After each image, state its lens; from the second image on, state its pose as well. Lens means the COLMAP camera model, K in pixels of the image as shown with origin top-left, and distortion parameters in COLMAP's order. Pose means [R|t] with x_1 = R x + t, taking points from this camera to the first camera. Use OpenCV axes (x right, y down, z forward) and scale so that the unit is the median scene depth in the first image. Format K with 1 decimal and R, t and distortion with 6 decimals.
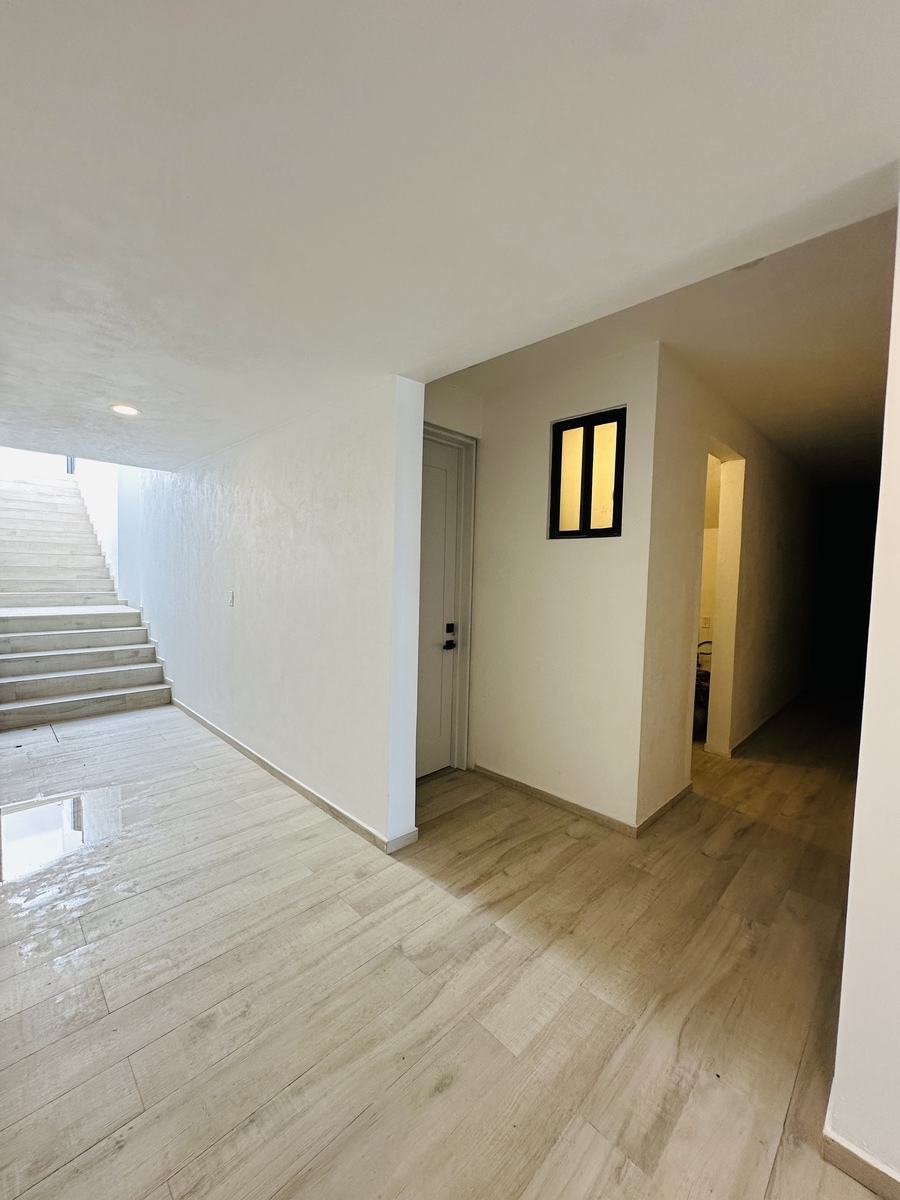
lens RADIAL K [[477.8, 0, 452.8], [0, 477.8, 594.1], [0, 0, 1]] dist [-0.003142, 0.000458]
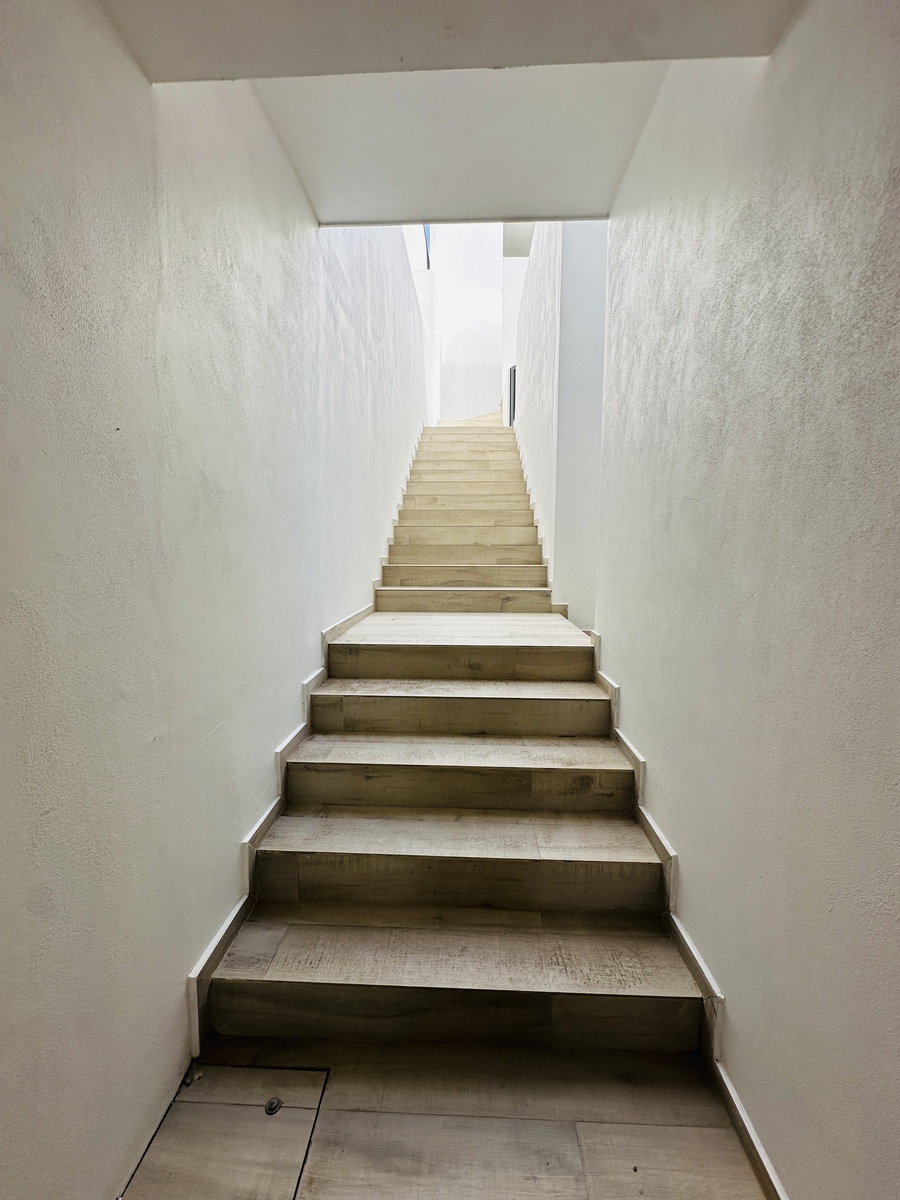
lens RADIAL K [[477.8, 0, 449.4], [0, 477.8, 592.3], [0, 0, 1]] dist [-0.003142, 0.000458]
pose [[0.666112, 0.041881, -0.744675, -0.344941], [-0.015396, 0.998982, 0.042411, -0.019635], [0.745693, -0.016786, 0.666078, 0.505483]]
